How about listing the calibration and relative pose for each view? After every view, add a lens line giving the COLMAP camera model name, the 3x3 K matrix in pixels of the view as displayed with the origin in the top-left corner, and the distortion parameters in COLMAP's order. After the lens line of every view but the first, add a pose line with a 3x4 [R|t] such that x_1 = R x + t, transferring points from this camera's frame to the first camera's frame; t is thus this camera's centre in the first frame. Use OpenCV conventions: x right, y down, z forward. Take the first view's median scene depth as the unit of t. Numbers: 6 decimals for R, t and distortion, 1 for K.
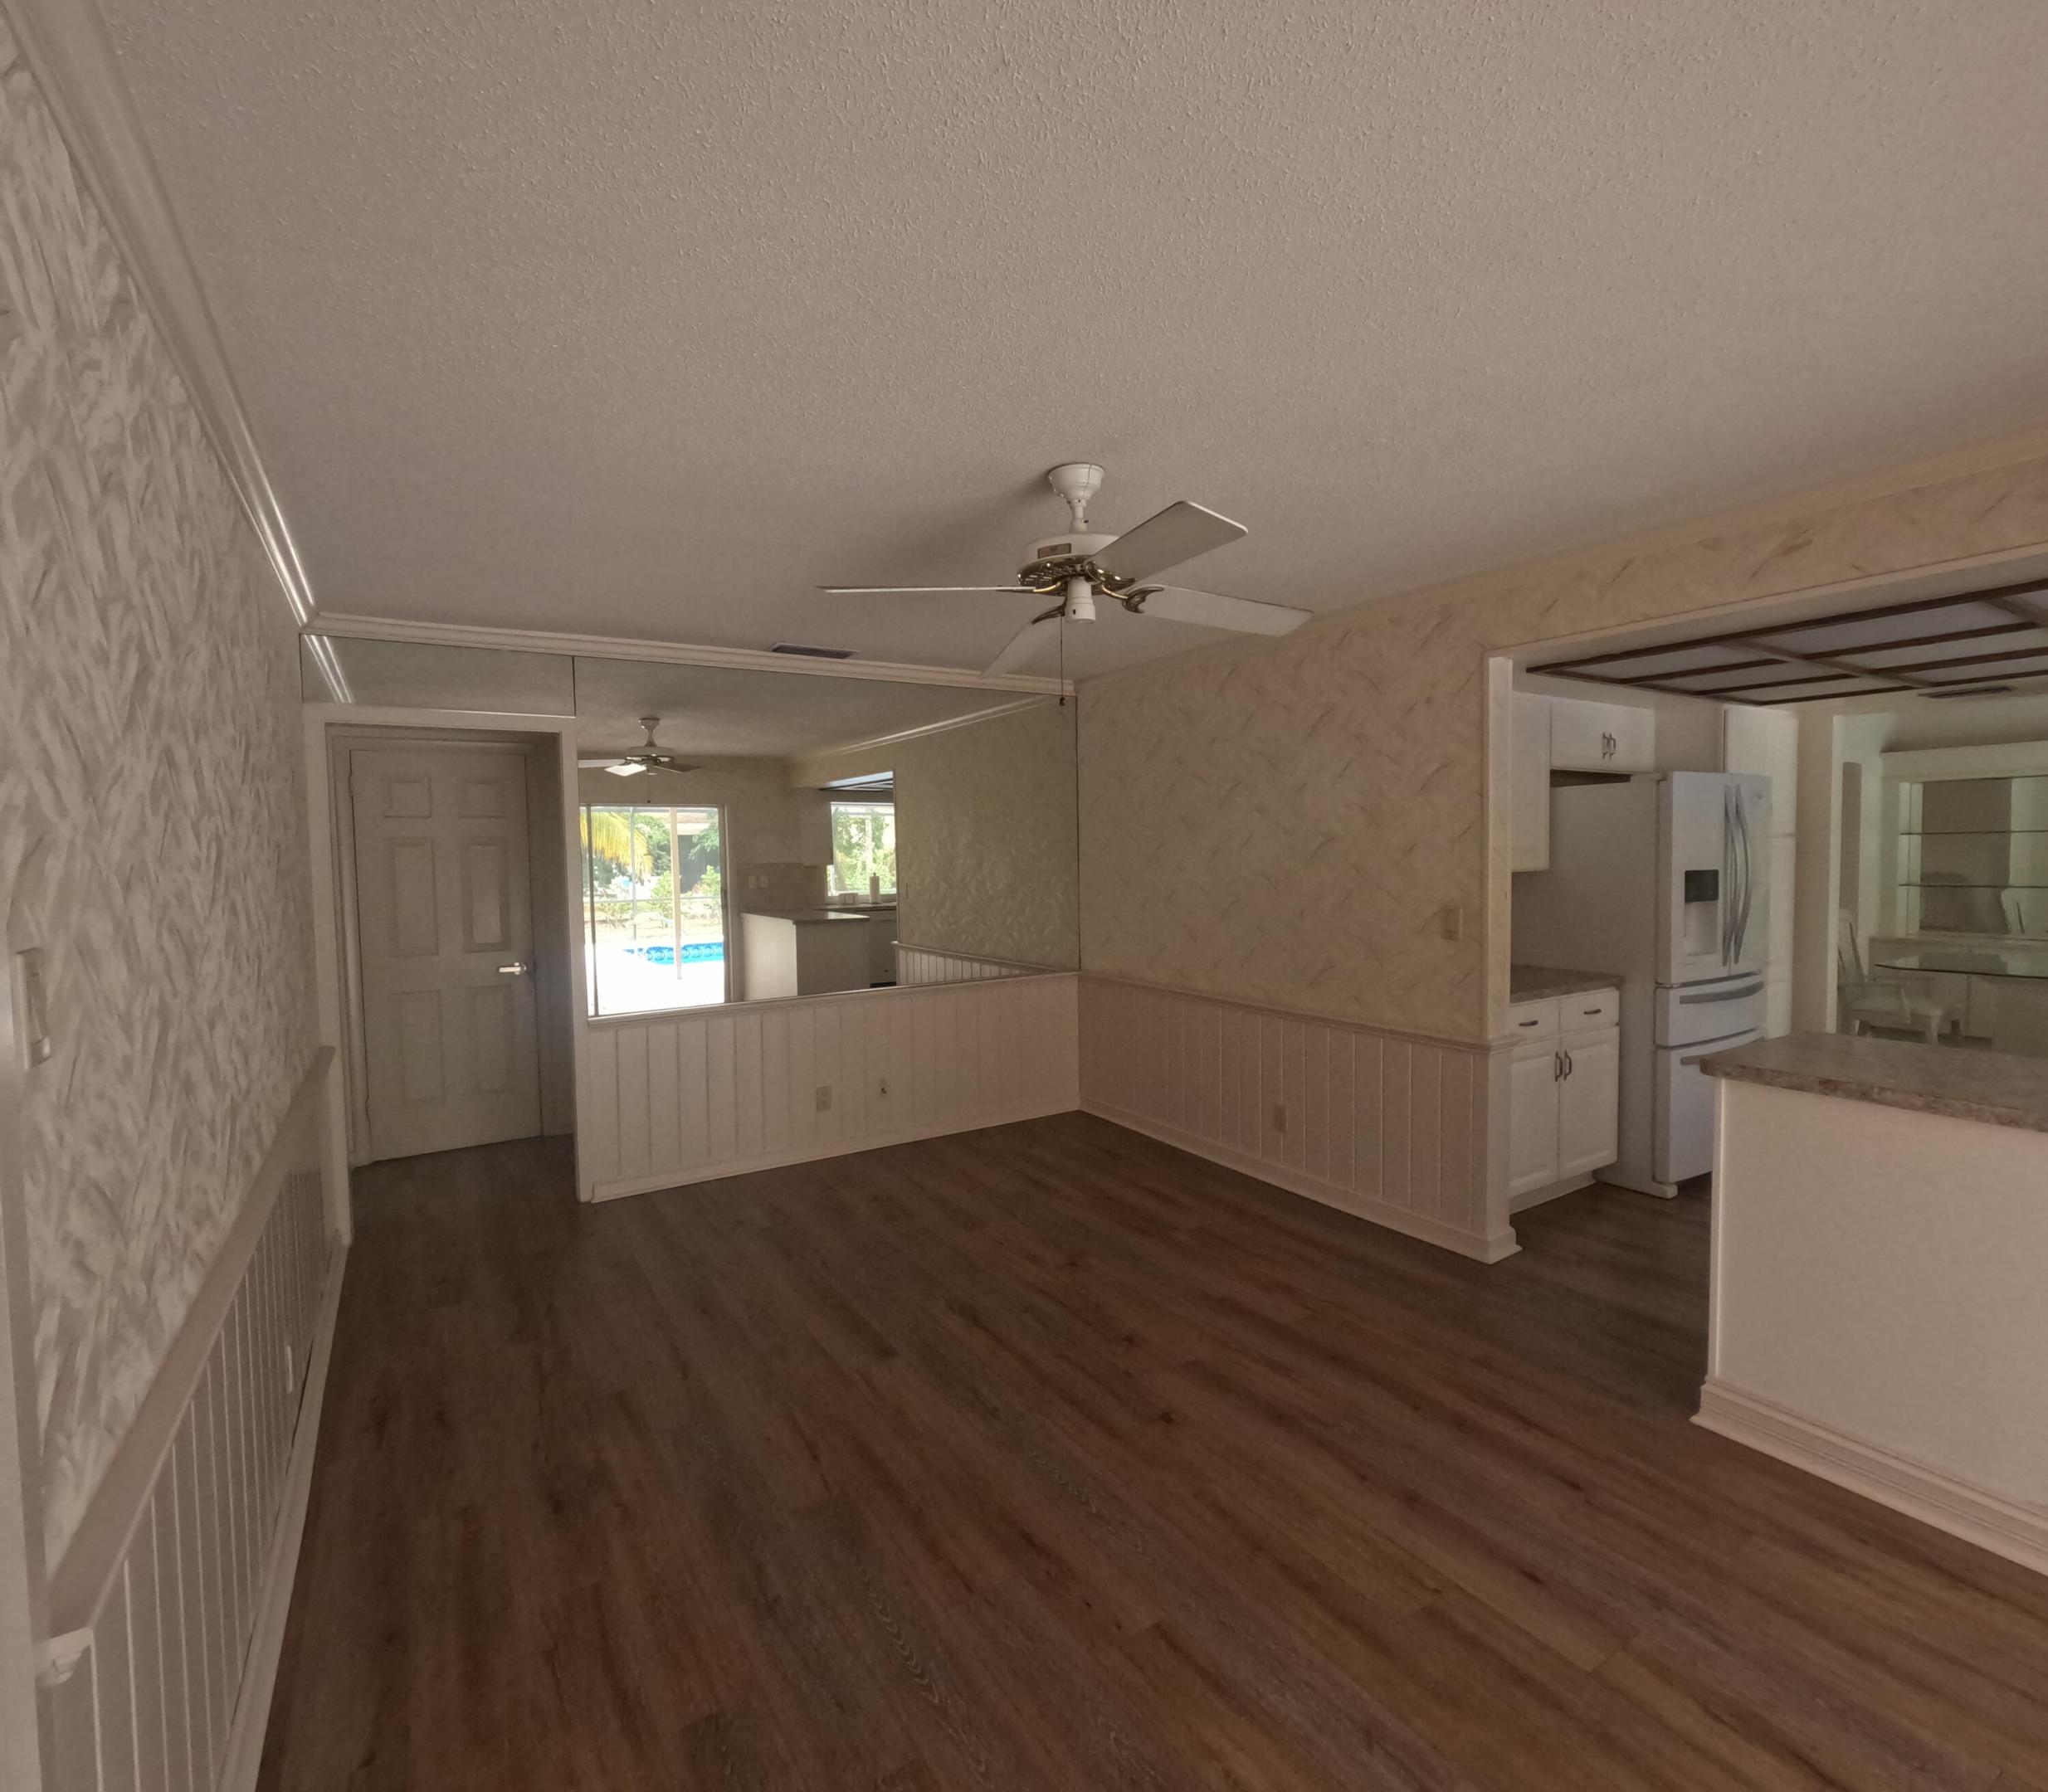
lens RADIAL K [[969.6, 0, 1028.8], [0, 969.6, 898.5], [0, 0, 1]] dist [-0.000649, -0.000608]
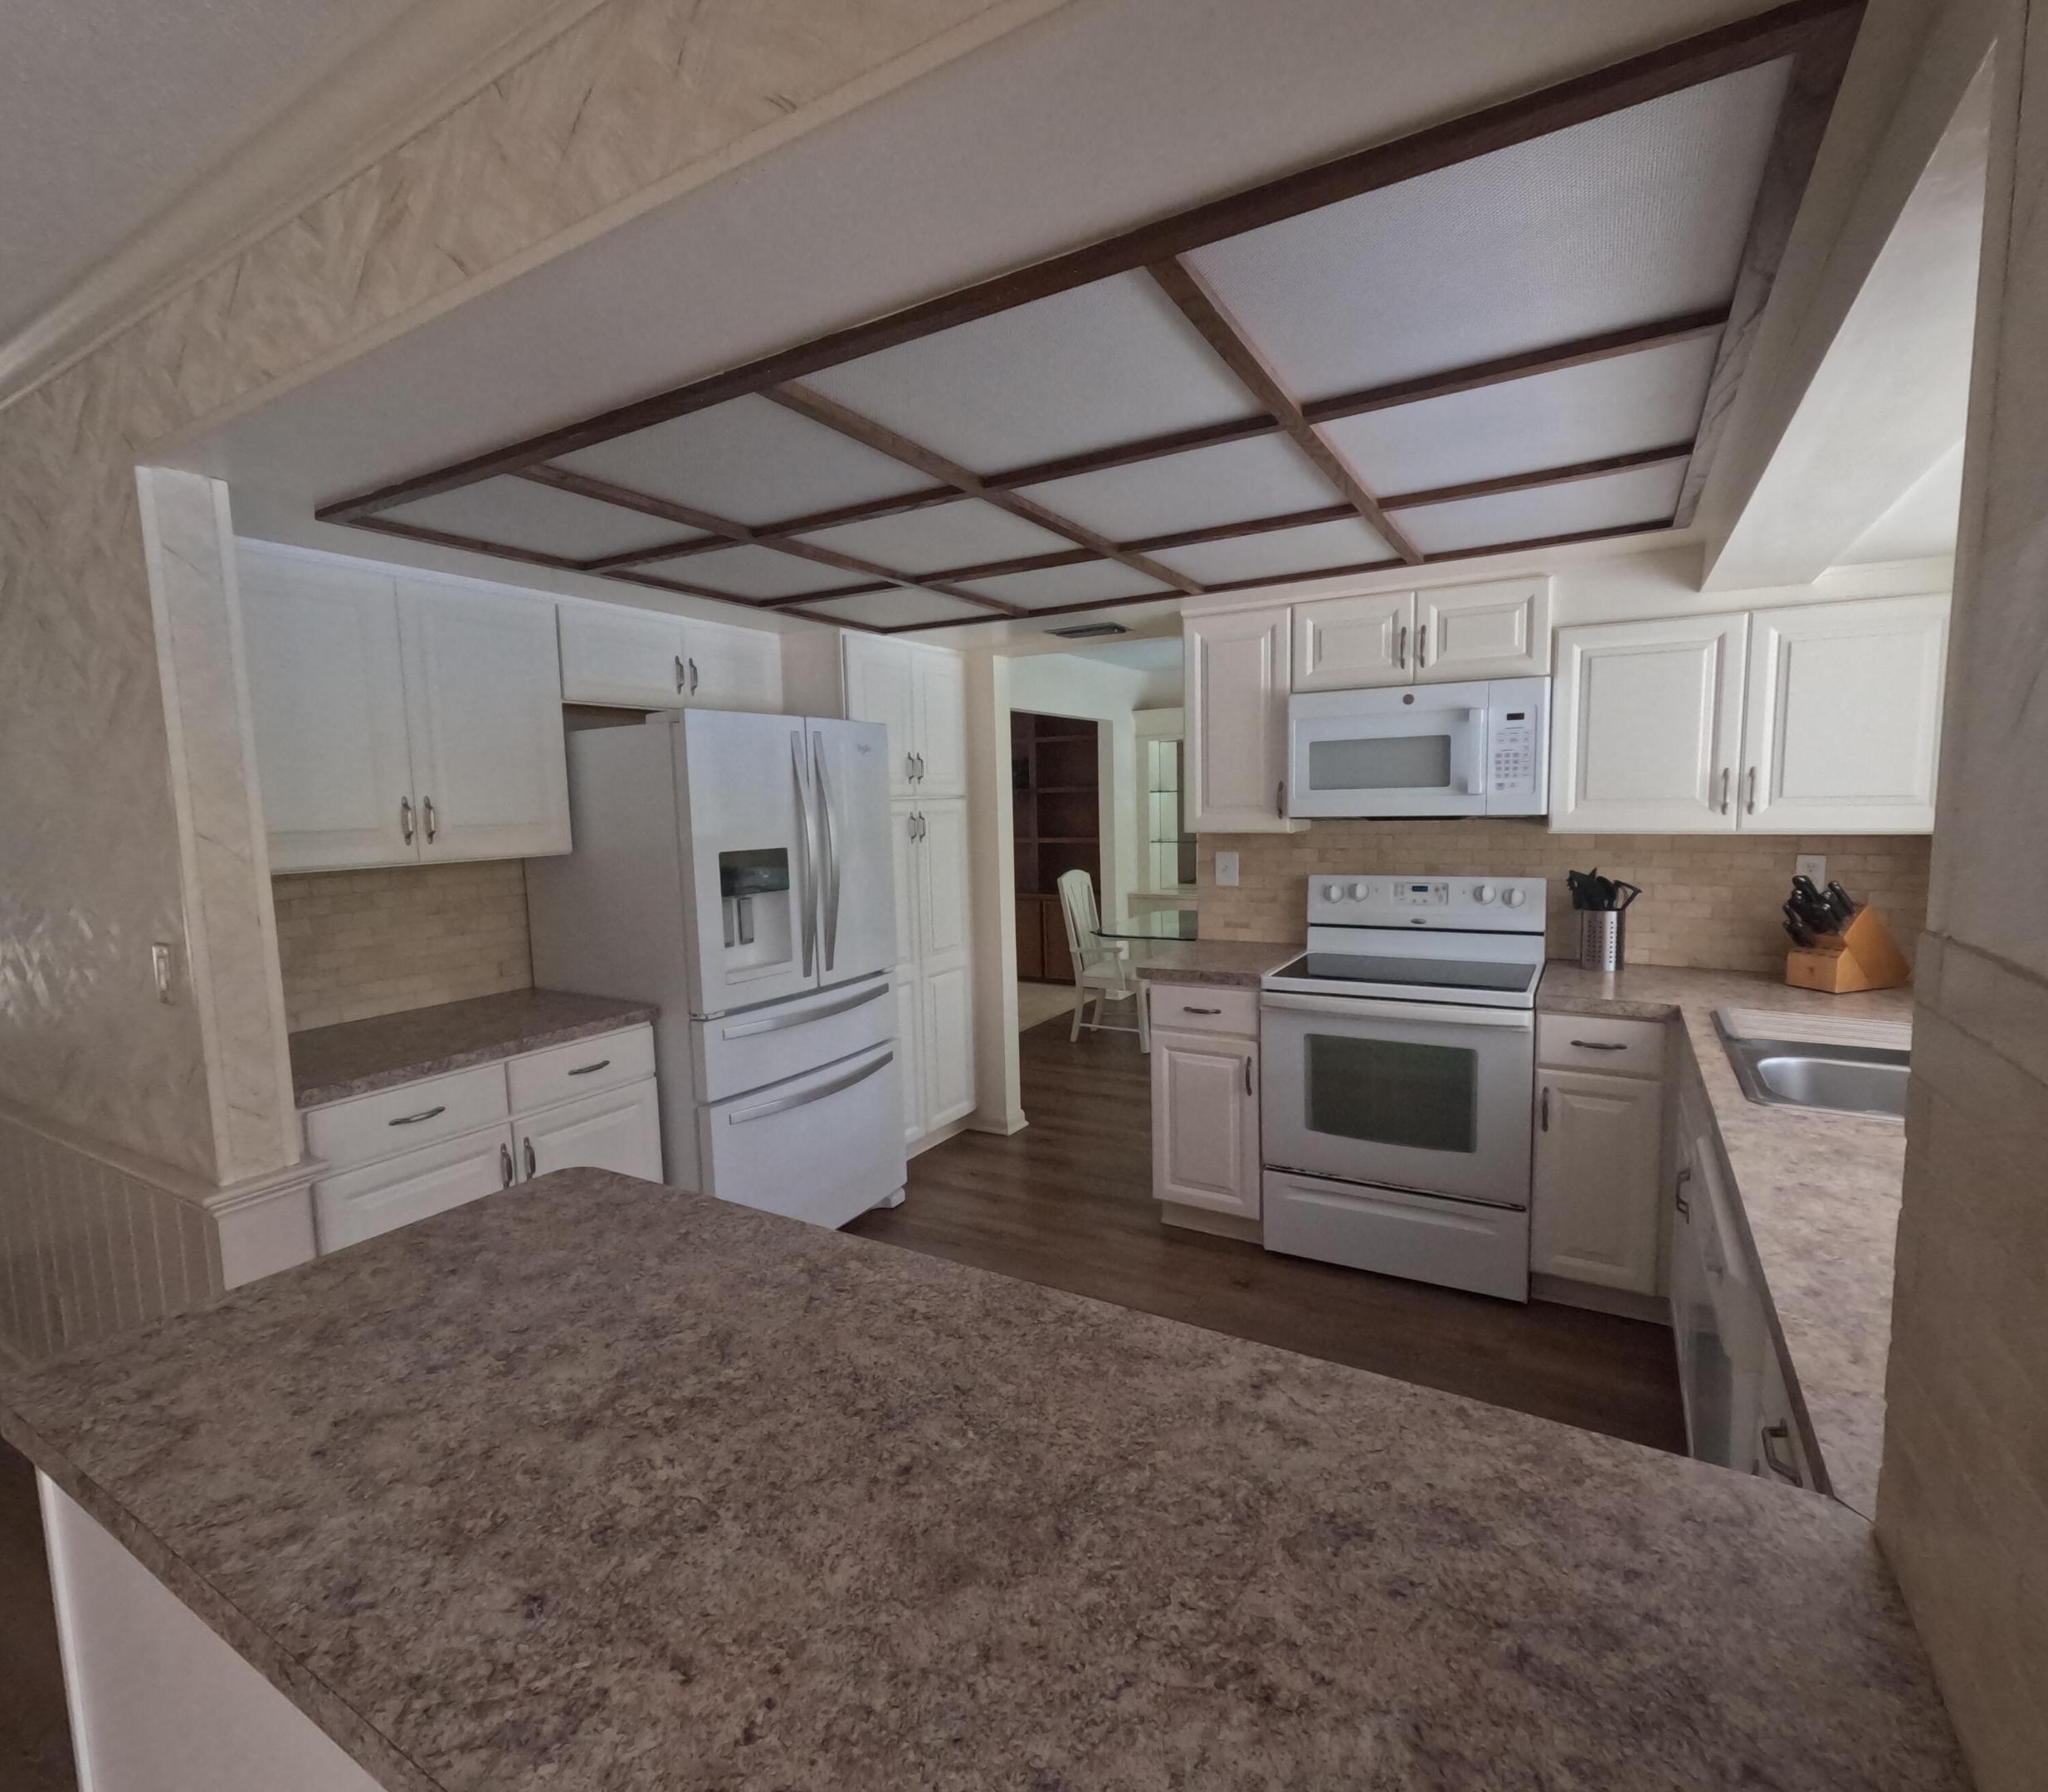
lens RADIAL K [[969.6, 0, 1028.8], [0, 969.6, 898.5], [0, 0, 1]] dist [-0.000649, -0.000608]
pose [[0.885946, -0.053480, 0.460694, 0.548815], [0.030913, 0.997930, 0.056398, -0.028427], [-0.462757, -0.035724, 0.885765, 0.271774]]
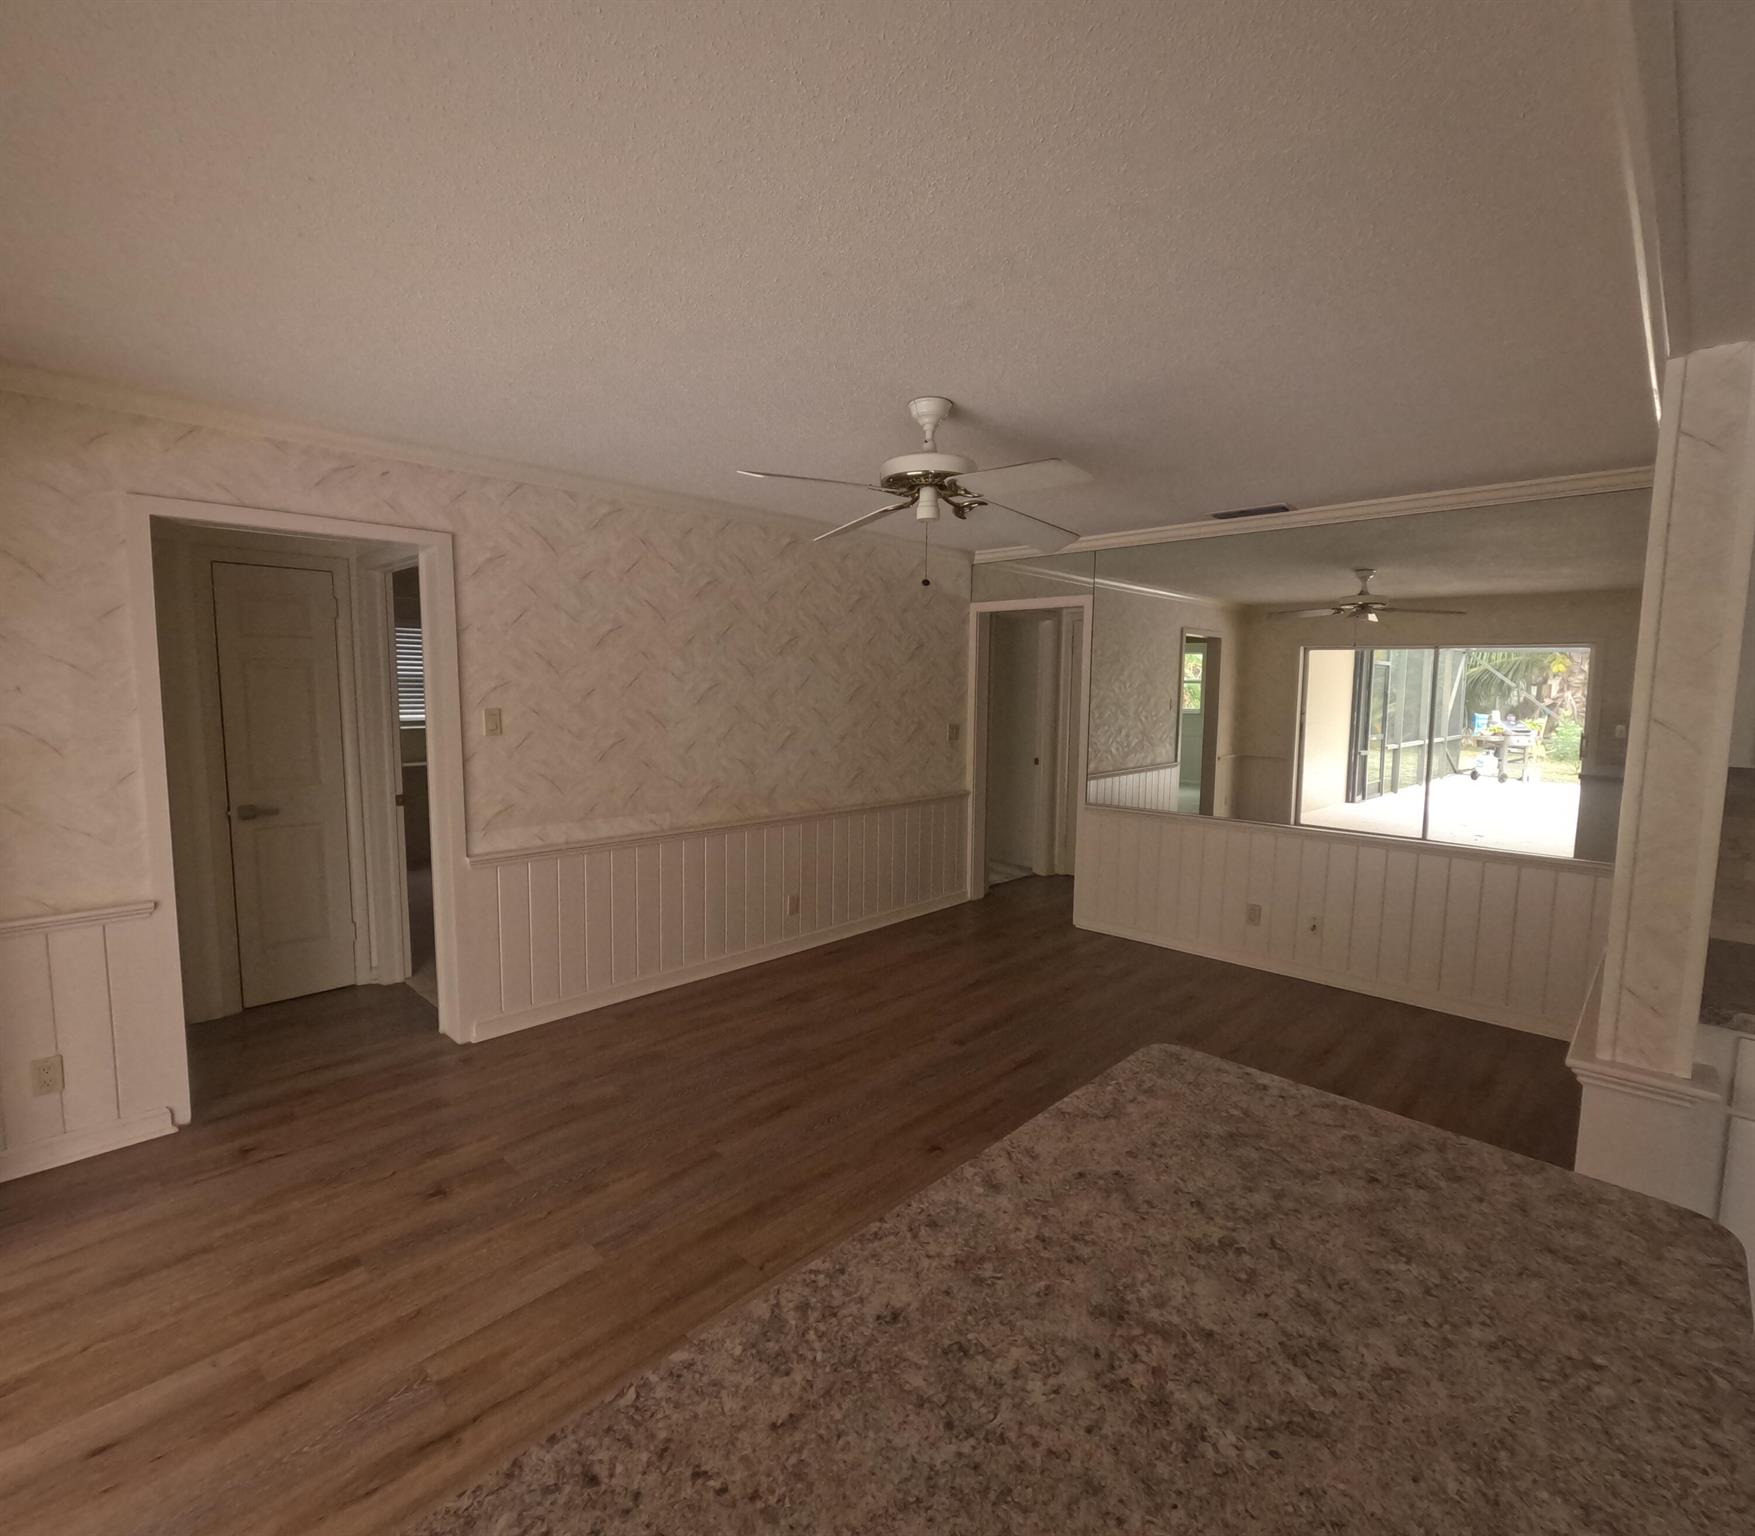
lens RADIAL K [[845.5, 0, 877.2], [0, 845.5, 774.0], [0, 0, 1]] dist [0.005289, 0.000792]
pose [[0.242967, 0.122558, -0.962261, 0.718925], [-0.061110, 0.991950, 0.110909, -0.040188], [0.968108, 0.031856, 0.248501, 0.411297]]
